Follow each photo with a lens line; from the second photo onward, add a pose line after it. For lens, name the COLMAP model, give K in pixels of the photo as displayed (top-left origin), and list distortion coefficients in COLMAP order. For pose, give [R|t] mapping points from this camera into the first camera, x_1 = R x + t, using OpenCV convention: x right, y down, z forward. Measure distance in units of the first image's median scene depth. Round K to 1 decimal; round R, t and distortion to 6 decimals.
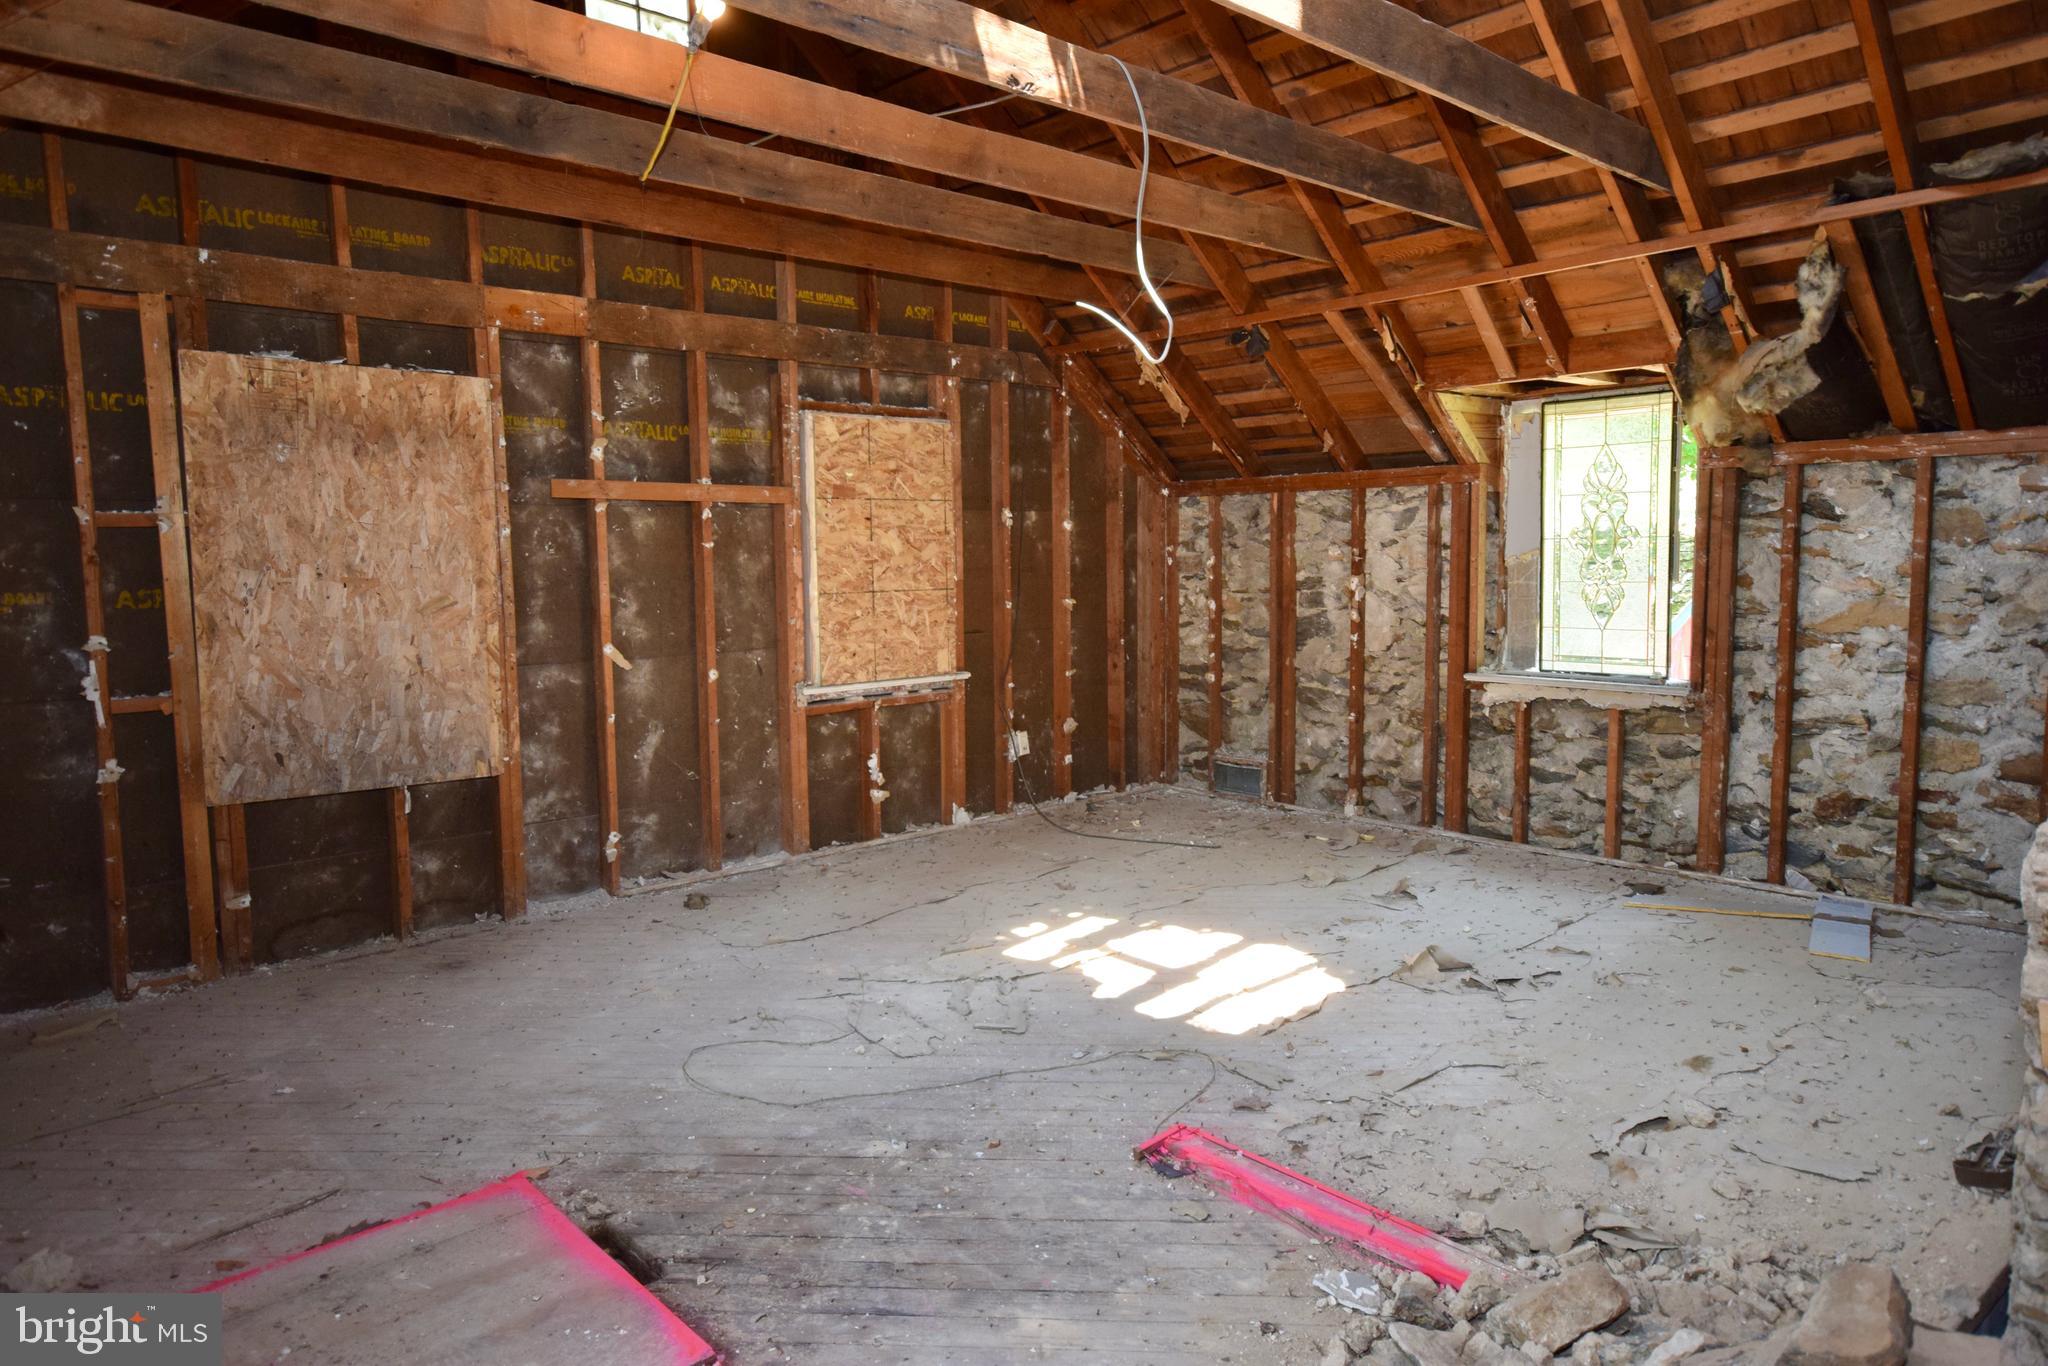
lens RADIAL K [[1306.7, 0, 1027.2], [0, 1306.7, 689.5], [0, 0, 1]] dist [0.018534, 0.011786]
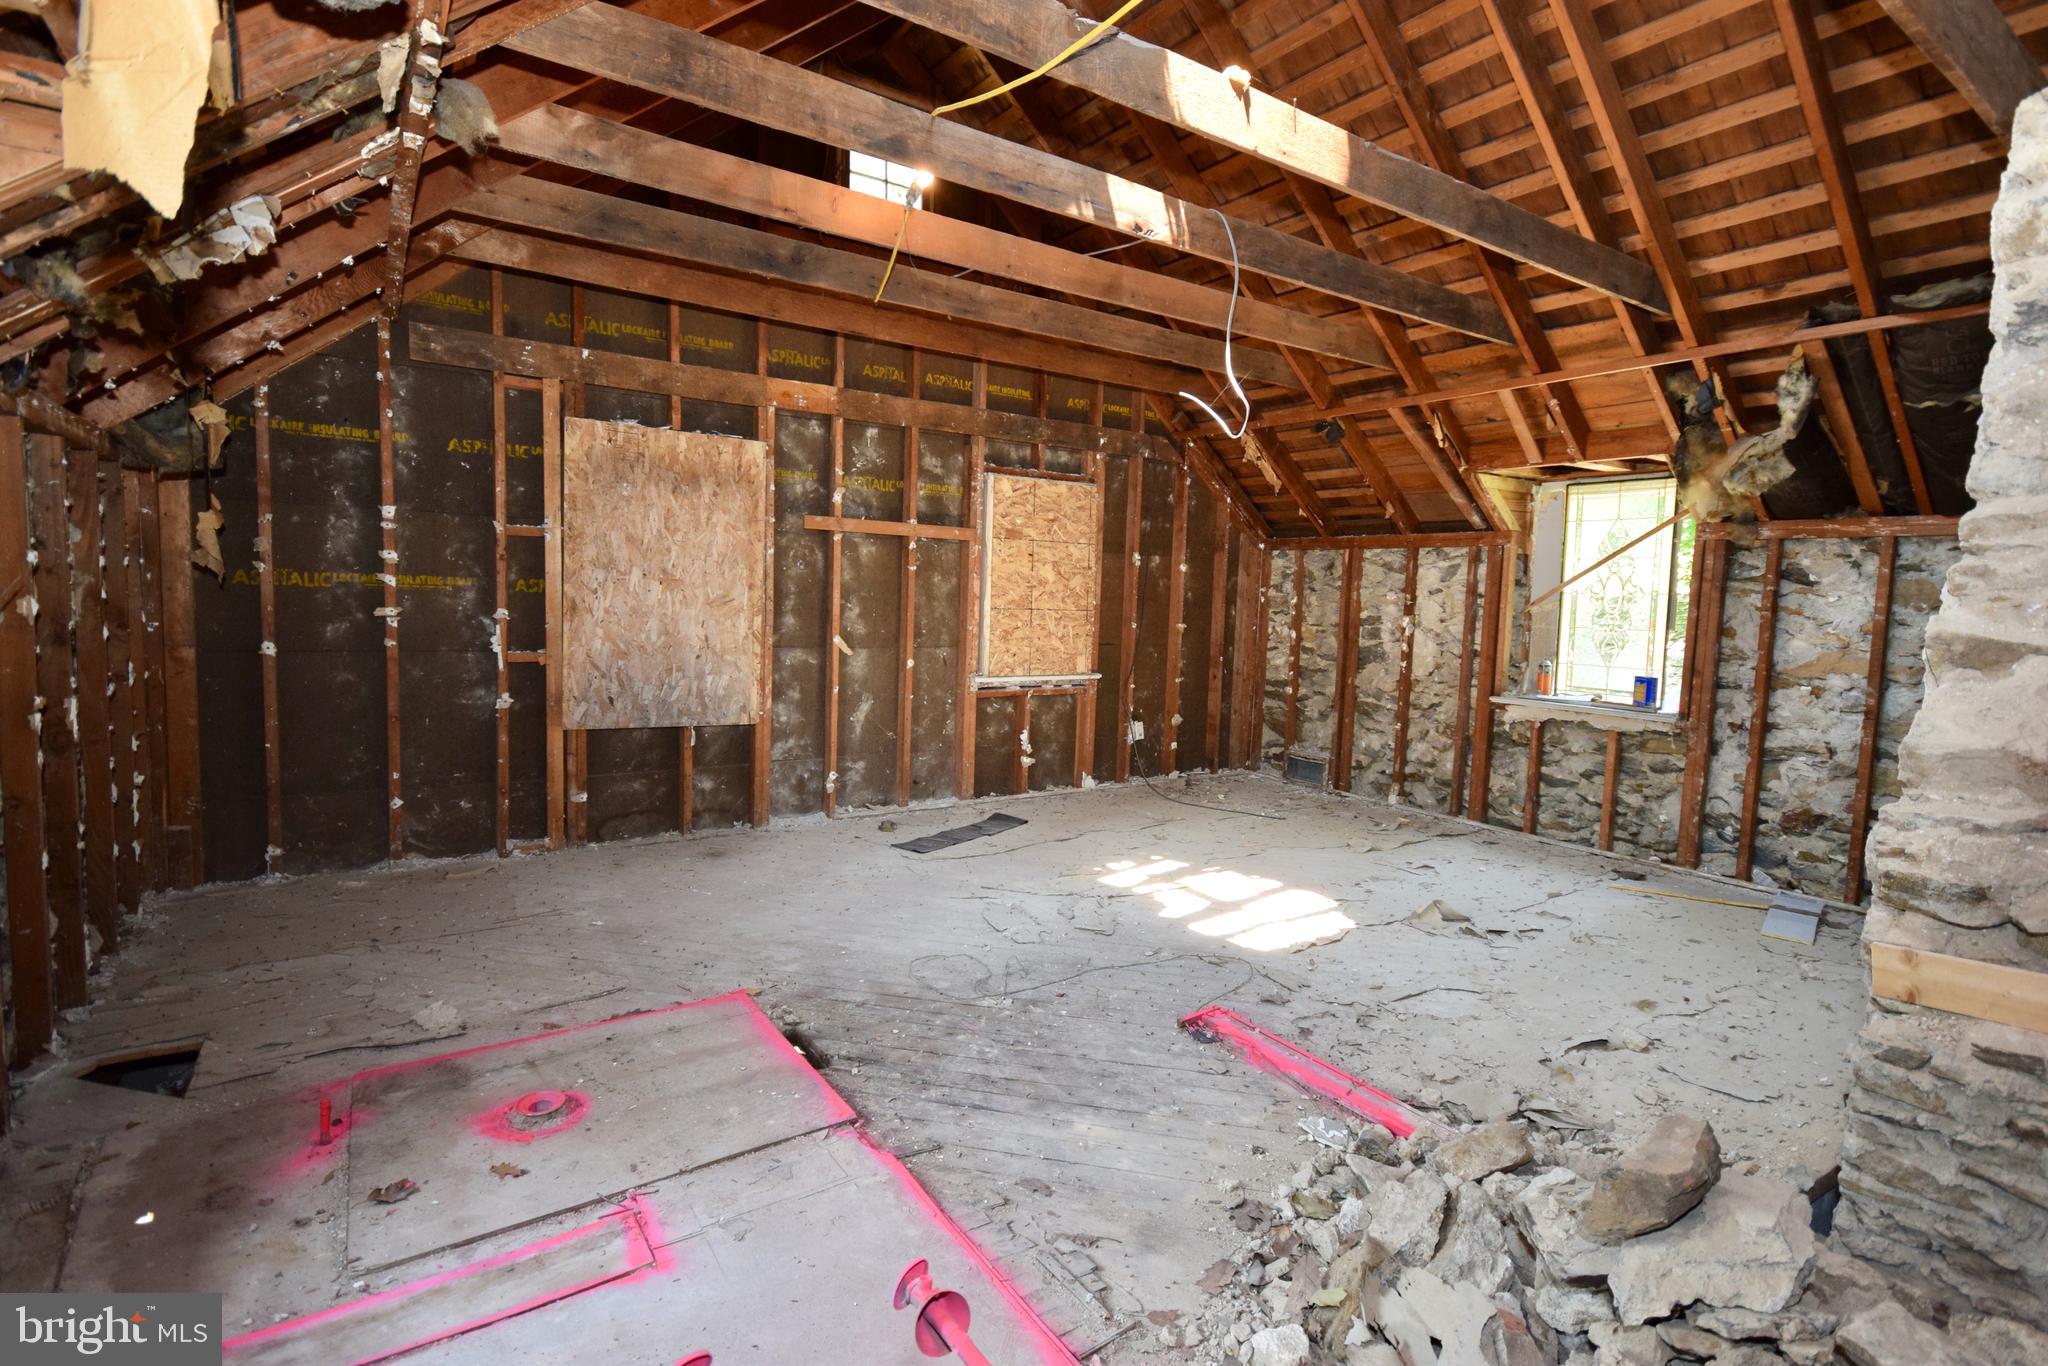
lens RADIAL K [[996.4, 0, 1022.7], [0, 996.4, 684.3], [0, 0, 1]] dist [0.012313, 0.000675]
pose [[0.988841, 0.058429, -0.137042, 0.028838], [-0.060099, 0.998160, -0.008077, 0.017036], [0.136318, 0.016223, 0.990532, -0.025092]]
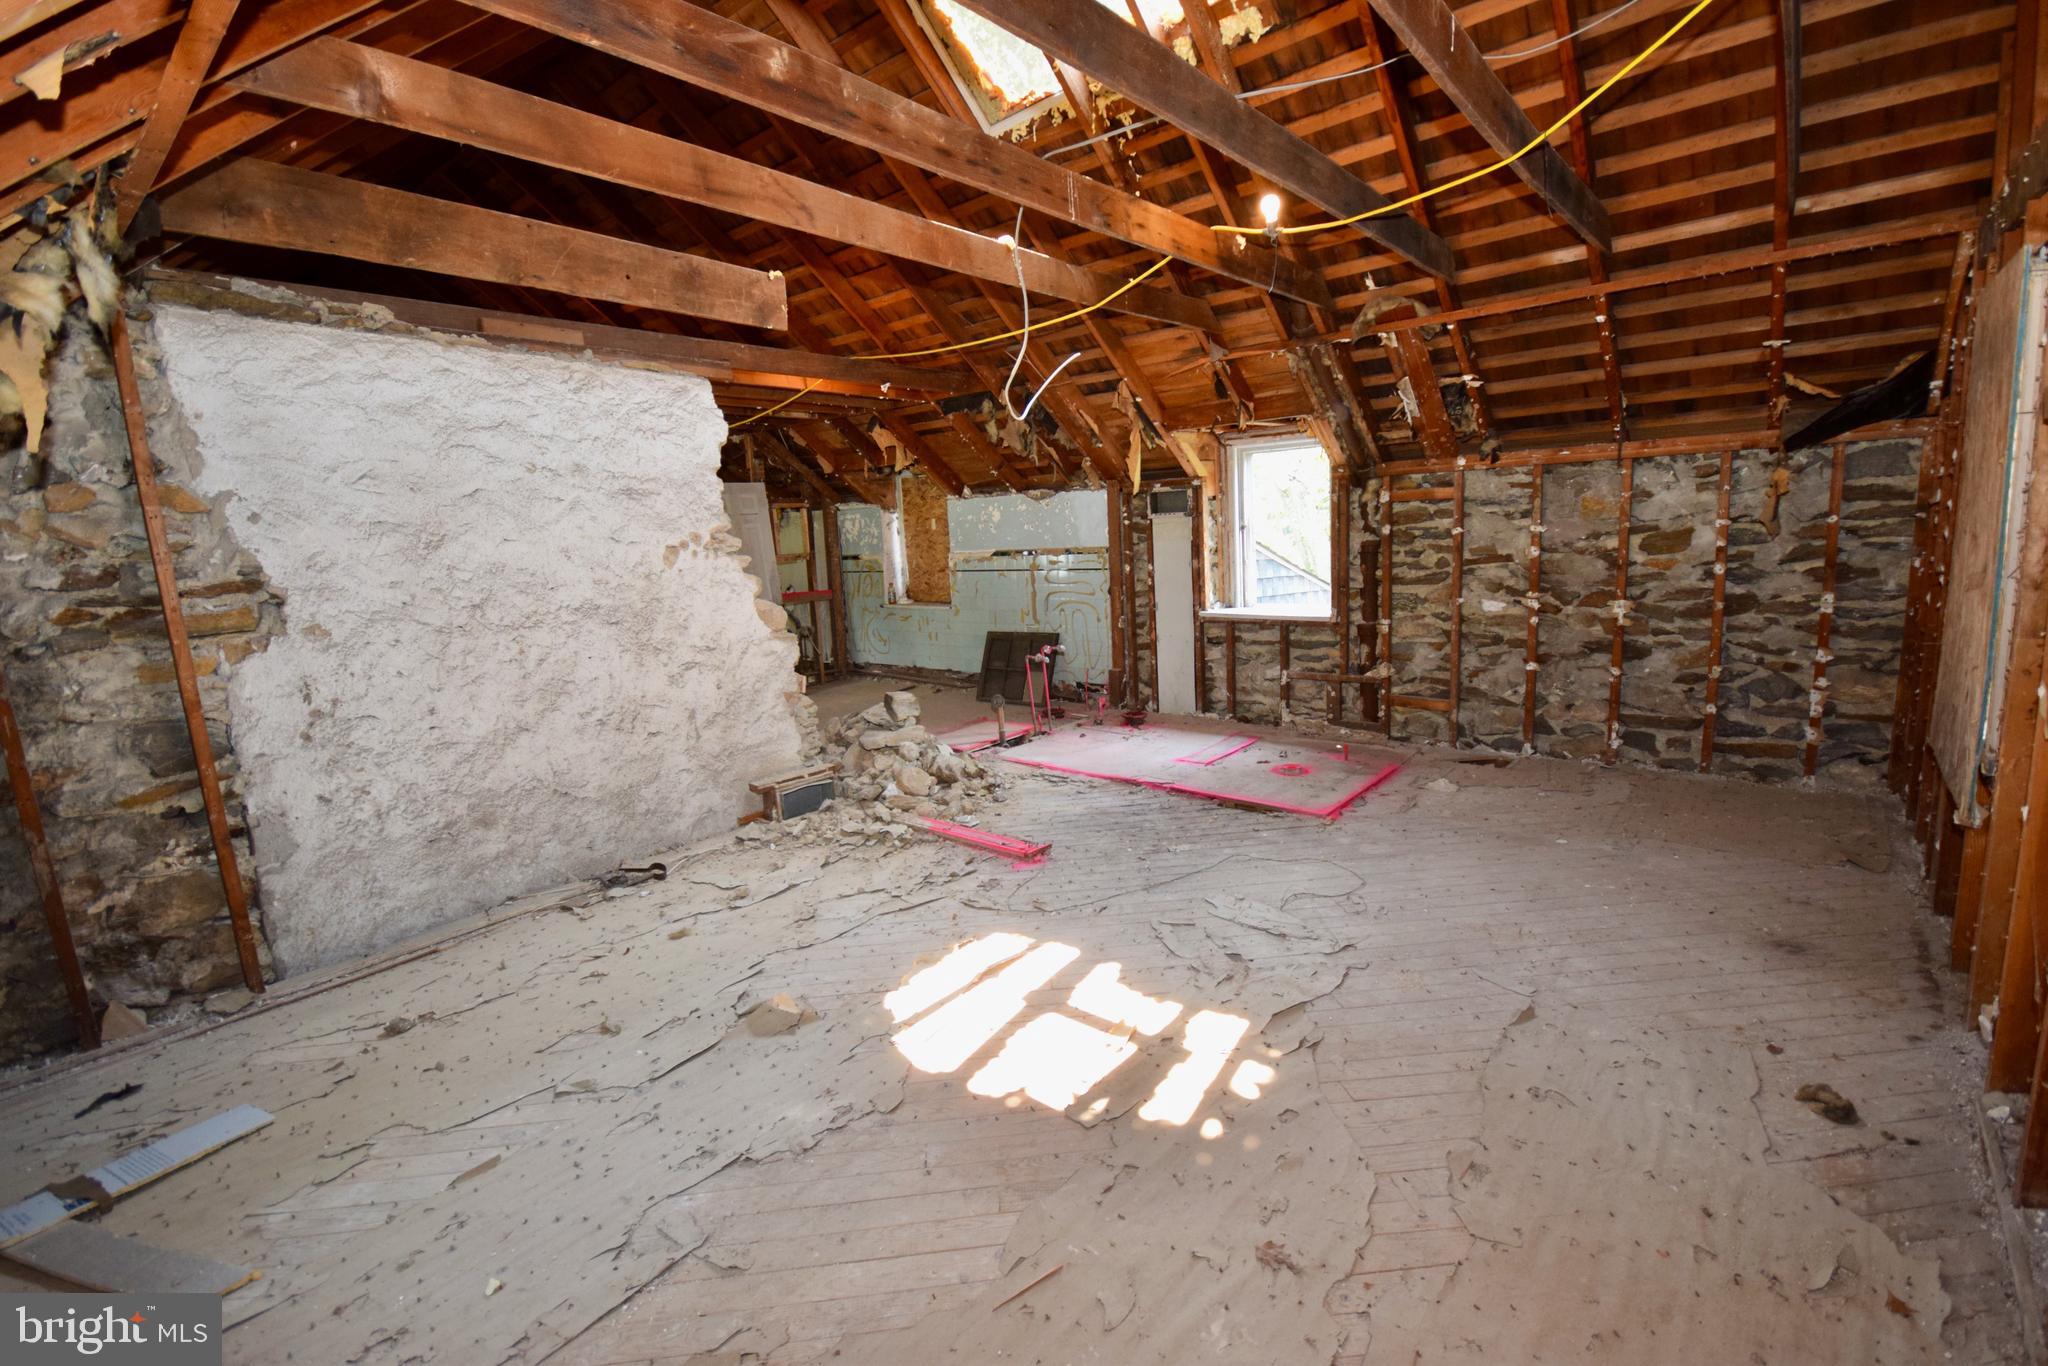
lens RADIAL K [[907.0, 0, 1012.1], [0, 907.0, 676.6], [0, 0, 1]] dist [0.002867, 0.000164]
pose [[-0.991162, 0.087666, -0.099564, 0.157283], [0.058916, 0.963345, 0.261715, -0.162418], [0.118858, 0.253536, -0.959996, 1.352066]]
